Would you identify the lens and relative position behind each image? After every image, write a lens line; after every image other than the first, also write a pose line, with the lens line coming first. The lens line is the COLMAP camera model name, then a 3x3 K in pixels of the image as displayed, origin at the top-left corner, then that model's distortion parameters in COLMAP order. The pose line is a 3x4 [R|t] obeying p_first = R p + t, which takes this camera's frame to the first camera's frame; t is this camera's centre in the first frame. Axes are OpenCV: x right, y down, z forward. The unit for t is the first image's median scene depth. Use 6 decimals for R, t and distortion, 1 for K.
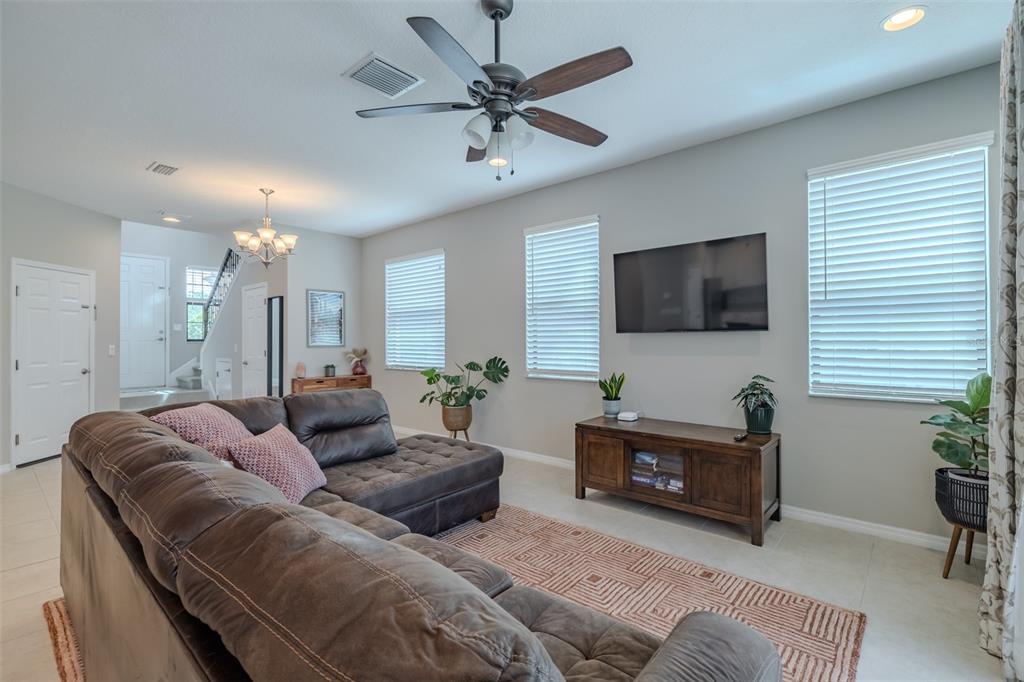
lens RADIAL K [[459.9, 0, 528.6], [0, 459.9, 339.7], [0, 0, 1]] dist [-0.014120, 0.000093]
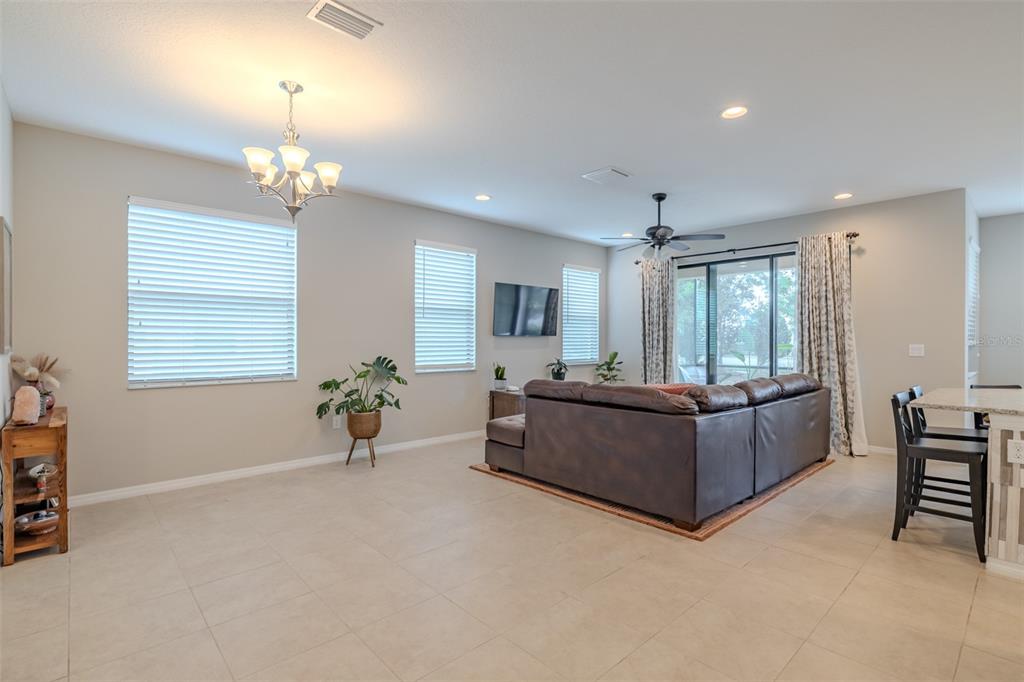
lens RADIAL K [[486.8, 0, 516.3], [0, 486.8, 339.6], [0, 0, 1]] dist [-0.008797, 0.004869]
pose [[0.116471, 0.003198, 0.993189, -1.101443], [-0.003778, 0.999989, -0.002777, 0.002646], [-0.993187, -0.003429, 0.116482, 0.601780]]
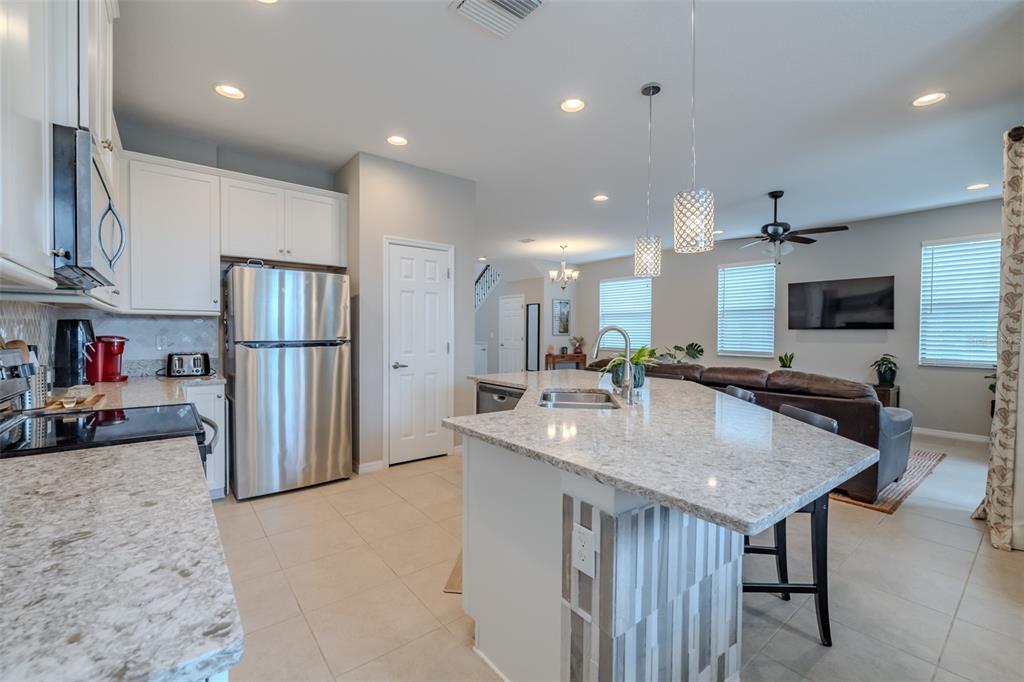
lens RADIAL K [[443.3, 0, 509.6], [0, 443.3, 341.5], [0, 0, 1]] dist [0.004368, -0.000405]
pose [[0.981451, 0.016063, -0.191037, -0.416735], [-0.011654, 0.999640, 0.024181, 0.002037], [0.191357, -0.021507, 0.981285, -0.672766]]
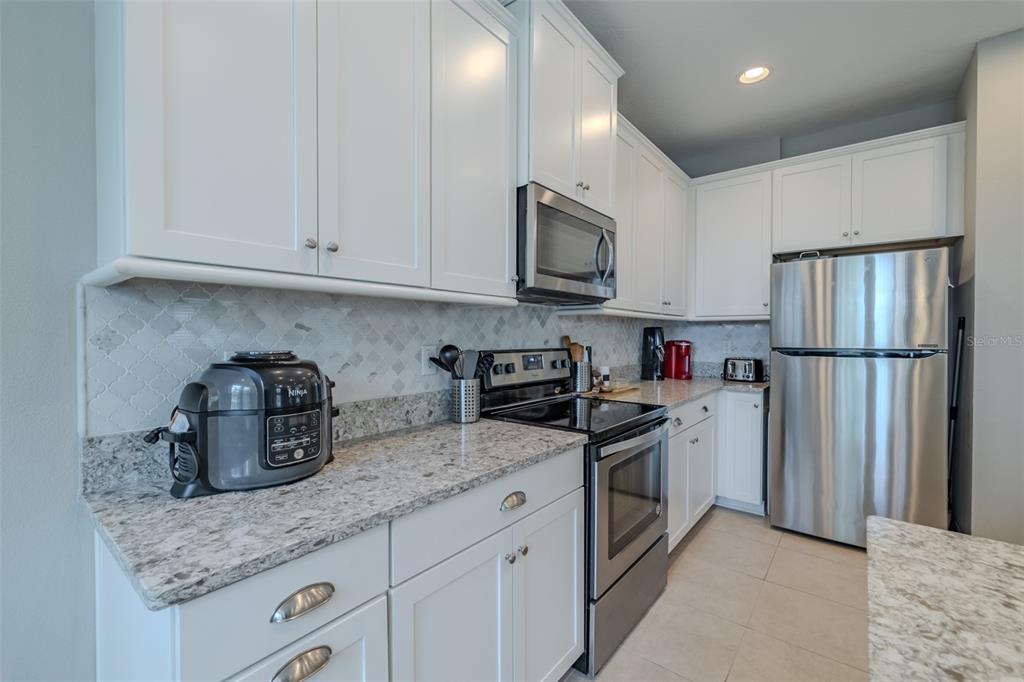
lens RADIAL K [[443.3, 0, 519.0], [0, 443.3, 338.1], [0, 0, 1]] dist [0.004368, -0.000405]
pose [[0.038468, 0.014647, -0.999152, -0.365394], [-0.002390, 0.999891, 0.014566, 0.002163], [0.999257, 0.001827, 0.038498, -0.466444]]
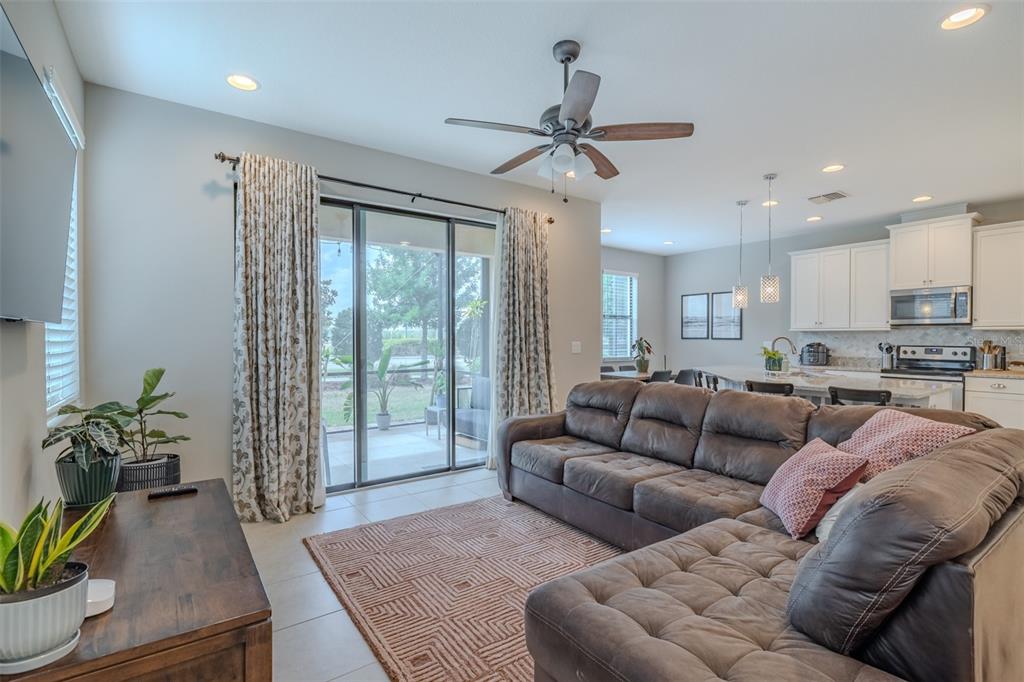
lens RADIAL K [[486.8, 0, 521.1], [0, 486.8, 341.7], [0, 0, 1]] dist [-0.008797, 0.004869]
pose [[-0.973648, -0.000016, 0.228057, -0.100788], [0.001522, 0.999977, 0.006566, 0.000113], [-0.228052, 0.006740, -0.973626, 0.944966]]
